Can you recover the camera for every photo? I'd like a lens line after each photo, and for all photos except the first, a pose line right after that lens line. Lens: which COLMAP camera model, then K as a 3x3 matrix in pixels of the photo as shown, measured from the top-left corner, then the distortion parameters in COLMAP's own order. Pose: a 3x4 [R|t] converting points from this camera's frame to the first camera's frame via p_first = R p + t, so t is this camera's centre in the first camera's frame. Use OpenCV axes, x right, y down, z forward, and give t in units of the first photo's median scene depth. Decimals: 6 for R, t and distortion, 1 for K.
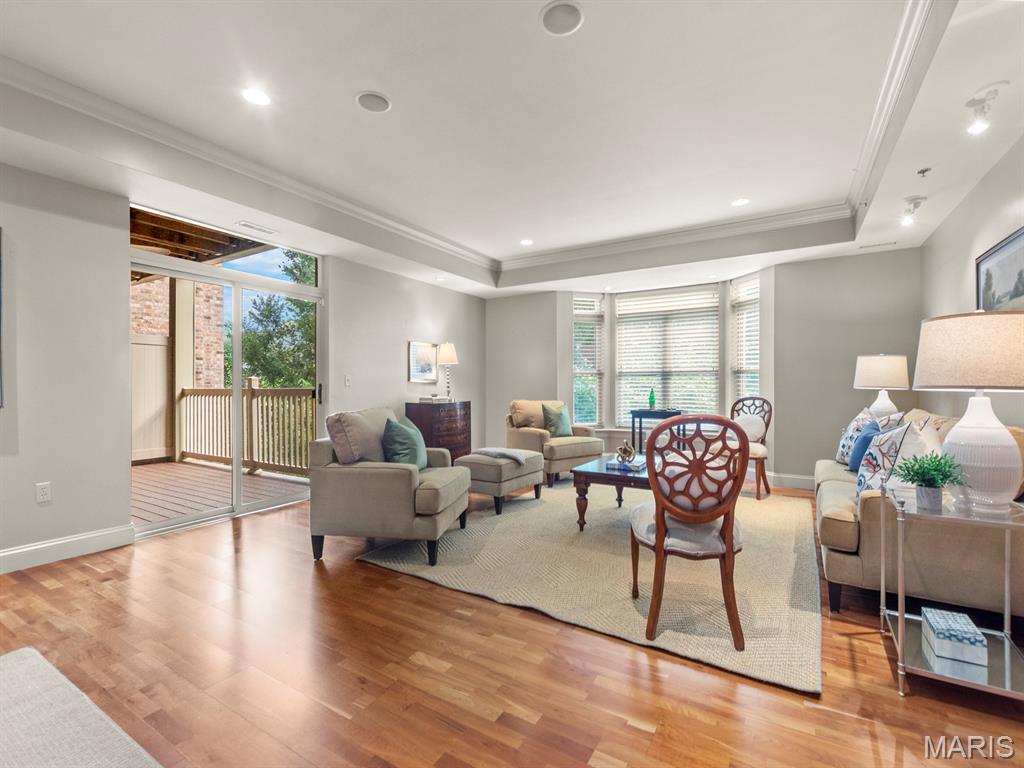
lens RADIAL K [[463.0, 0, 512.0], [0, 463.0, 384.0], [0, 0, 1]] dist [0.000944, -0.000246]
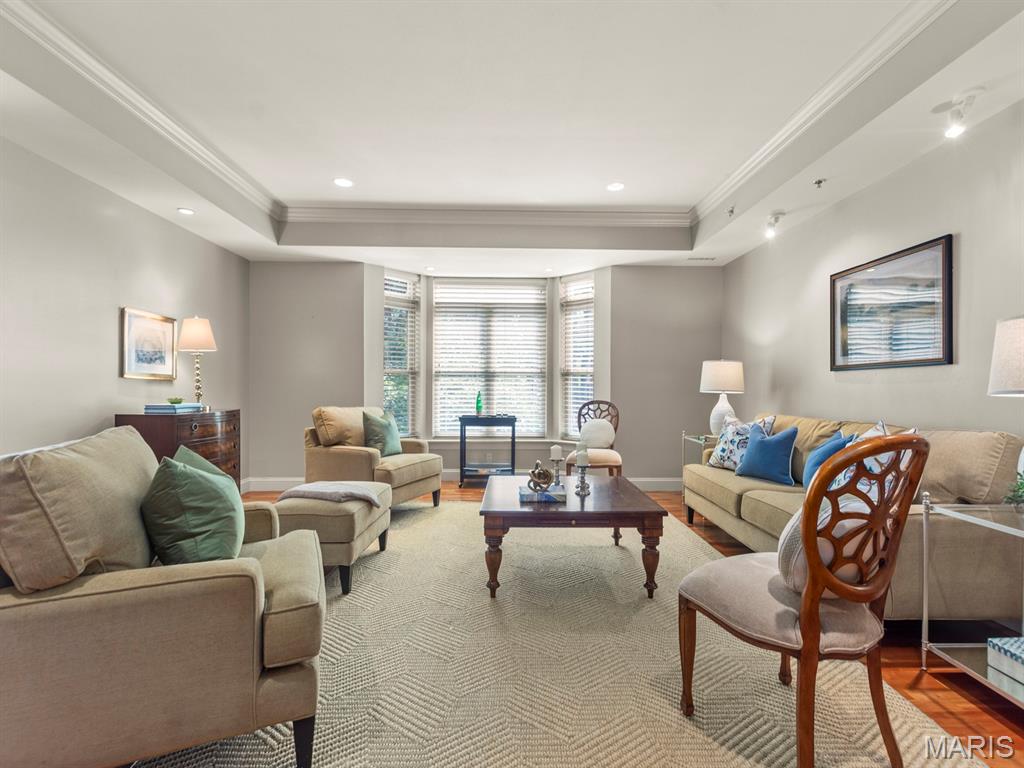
lens RADIAL K [[470.8, 0, 516.9], [0, 470.8, 390.9], [0, 0, 1]] dist [0.001254, 0.000503]
pose [[0.843320, 0.004152, 0.537396, -0.127693], [-0.009640, 0.999926, 0.007403, 0.002287], [-0.537325, -0.011423, 0.843298, 0.250334]]
